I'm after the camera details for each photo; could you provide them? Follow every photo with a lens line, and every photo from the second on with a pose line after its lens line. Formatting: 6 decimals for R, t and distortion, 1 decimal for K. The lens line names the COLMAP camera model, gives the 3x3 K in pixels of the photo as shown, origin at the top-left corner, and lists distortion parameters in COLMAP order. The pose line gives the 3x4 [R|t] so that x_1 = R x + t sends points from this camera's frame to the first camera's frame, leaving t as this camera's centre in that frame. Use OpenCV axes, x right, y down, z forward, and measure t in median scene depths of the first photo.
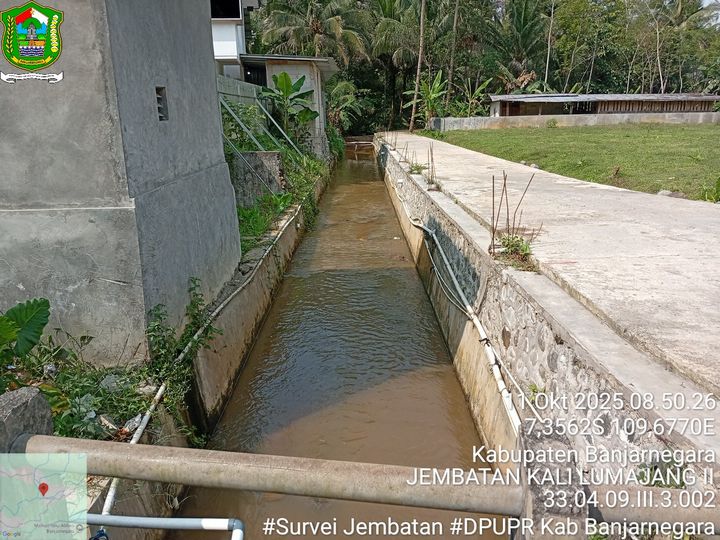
lens RADIAL K [[554.5, 0, 360.9], [0, 554.5, 273.3], [0, 0, 1]] dist [0.079628, -0.159202]
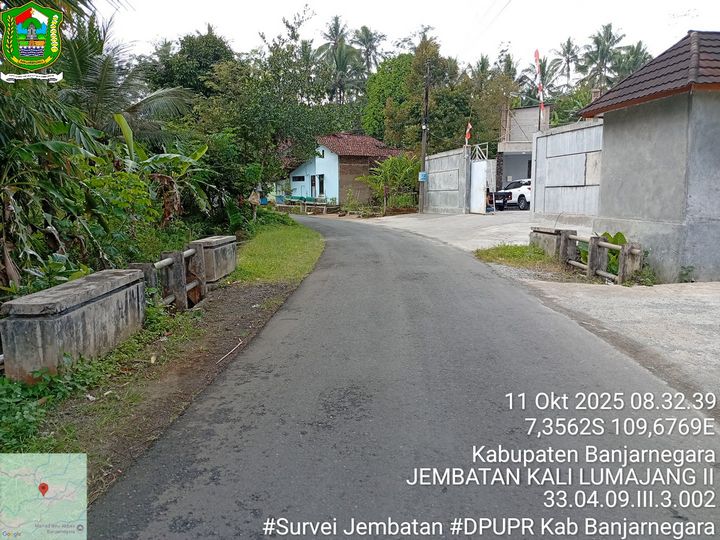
lens RADIAL K [[554.5, 0, 360.8], [0, 554.5, 271.9], [0, 0, 1]] dist [0.079628, -0.159202]
pose [[0.155083, 0.158432, -0.975115, 1.684863], [-0.269801, 0.956325, 0.112470, 0.183203], [0.950346, 0.245645, 0.191055, -0.788854]]
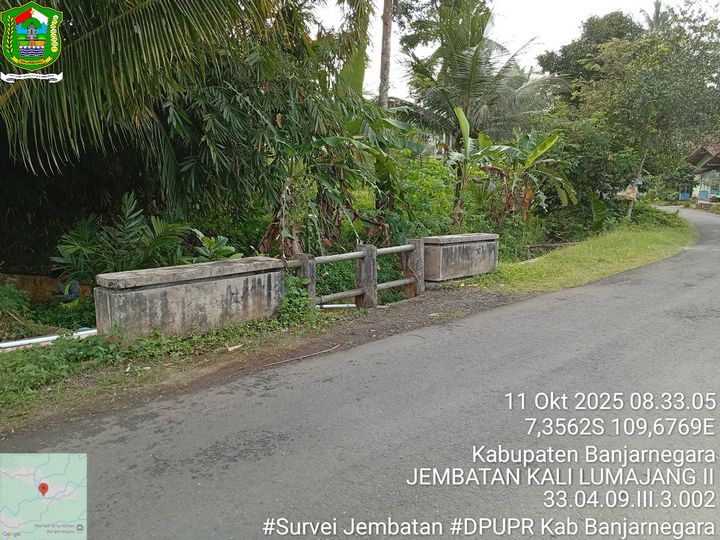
lens RADIAL K [[554.5, 0, 360.9], [0, 554.5, 269.9], [0, 0, 1]] dist [0.079628, -0.159202]
pose [[-0.550673, 0.141027, -0.822721, 1.376939], [-0.230369, 0.921668, 0.312182, 0.058175], [0.802302, 0.361440, -0.475050, -0.334887]]
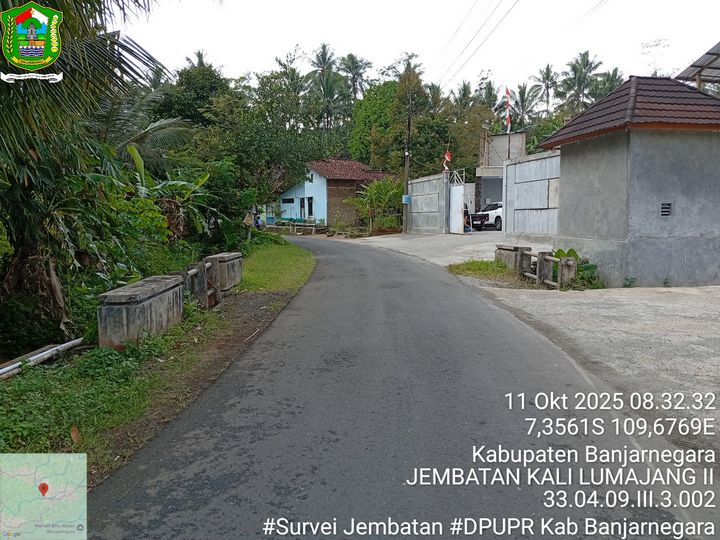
lens RADIAL K [[554.5, 0, 358.0], [0, 554.5, 273.1], [0, 0, 1]] dist [0.079628, -0.159202]
pose [[0.173133, 0.123599, -0.977112, 2.024797], [-0.267644, 0.960665, 0.074095, 0.183859], [0.947835, 0.248690, 0.199403, -0.845777]]
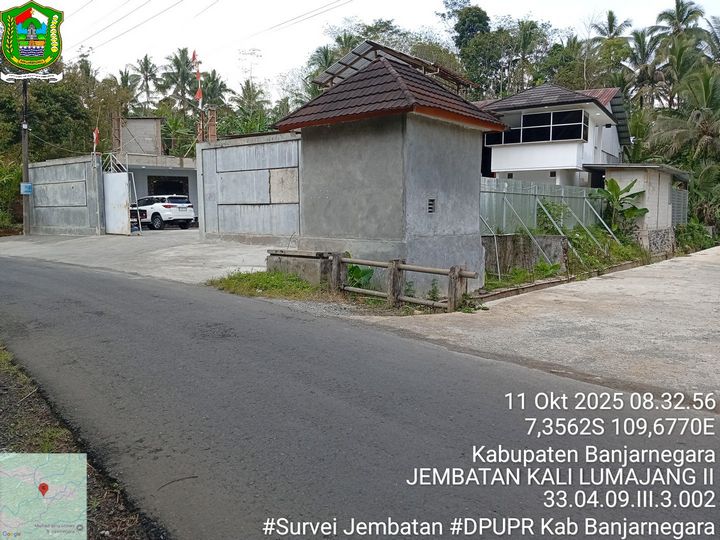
lens RADIAL K [[554.5, 0, 356.4], [0, 554.5, 269.5], [0, 0, 1]] dist [0.079628, -0.159202]
pose [[0.766286, 0.089757, -0.636200, 0.983022], [-0.194625, 0.976099, -0.096709, 0.276058], [0.612313, 0.197927, 0.765439, -1.035746]]
